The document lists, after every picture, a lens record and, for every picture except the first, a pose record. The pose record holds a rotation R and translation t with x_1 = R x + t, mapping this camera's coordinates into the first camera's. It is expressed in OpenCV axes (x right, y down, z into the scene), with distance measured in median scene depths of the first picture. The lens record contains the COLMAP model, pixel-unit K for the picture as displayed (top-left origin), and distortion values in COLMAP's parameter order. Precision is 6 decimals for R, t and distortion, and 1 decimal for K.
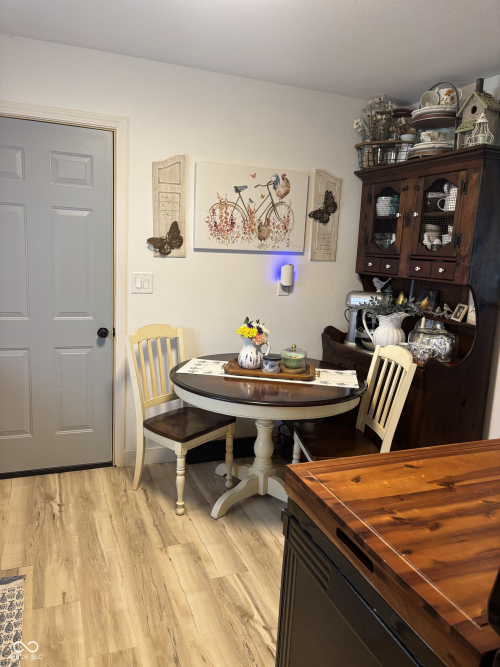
lens RADIAL K [[499.5, 0, 249.2], [0, 499.5, 331.6], [0, 0, 1]] dist [0.046554, -0.051538]
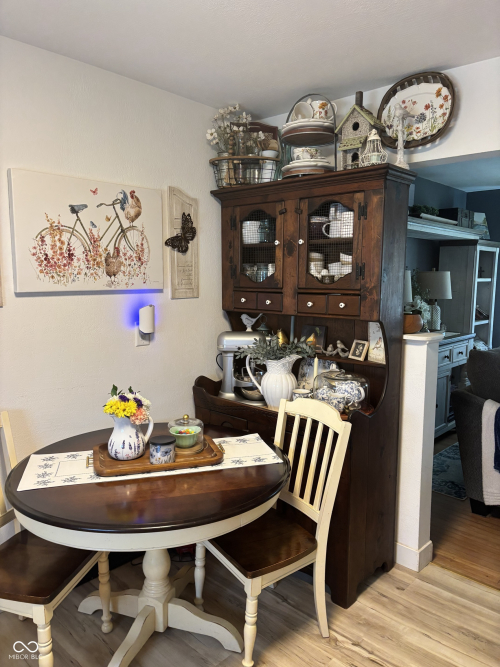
lens RADIAL K [[499.5, 0, 255.1], [0, 499.5, 335.5], [0, 0, 1]] dist [0.046554, -0.051538]
pose [[0.904001, -0.089698, 0.418016, -0.111415], [0.105440, 0.994318, -0.014662, -0.066377], [-0.414325, 0.057330, 0.908321, 0.252149]]
